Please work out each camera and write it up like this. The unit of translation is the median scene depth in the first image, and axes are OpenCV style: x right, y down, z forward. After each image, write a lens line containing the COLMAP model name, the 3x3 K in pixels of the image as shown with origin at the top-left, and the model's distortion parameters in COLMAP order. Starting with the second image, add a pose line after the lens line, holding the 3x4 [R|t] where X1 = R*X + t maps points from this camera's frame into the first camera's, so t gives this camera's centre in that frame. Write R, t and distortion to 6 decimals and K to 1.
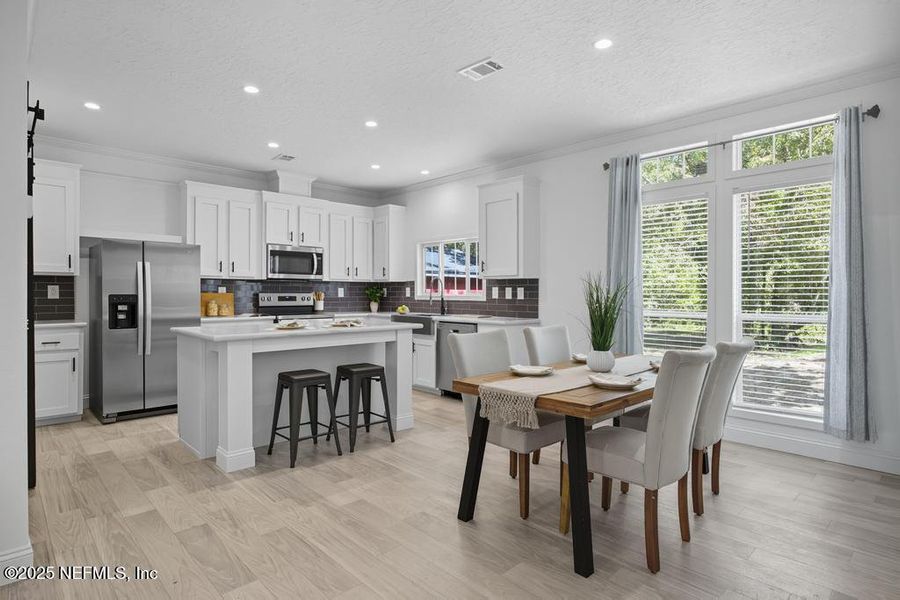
lens RADIAL K [[485.1, 0, 457.8], [0, 485.1, 294.6], [0, 0, 1]] dist [-0.005909, -0.001583]
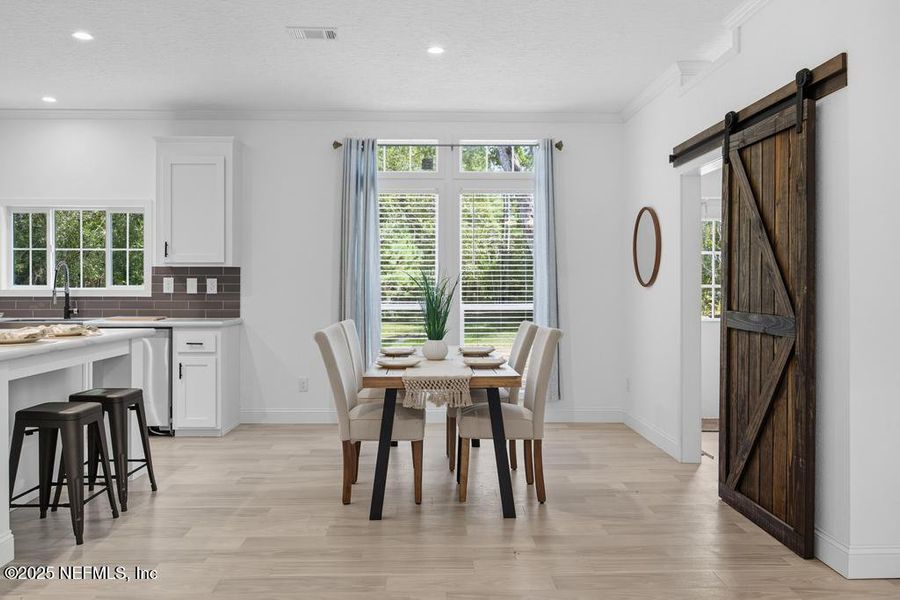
lens RADIAL K [[713.1, 0, 441.4], [0, 713.1, 284.5], [0, 0, 1]] dist [-0.002176, 0.004502]
pose [[0.668284, -0.002041, 0.743904, -0.434713], [0.004776, 0.999987, -0.001547, -0.001313], [-0.743891, 0.004587, 0.668285, -0.025523]]
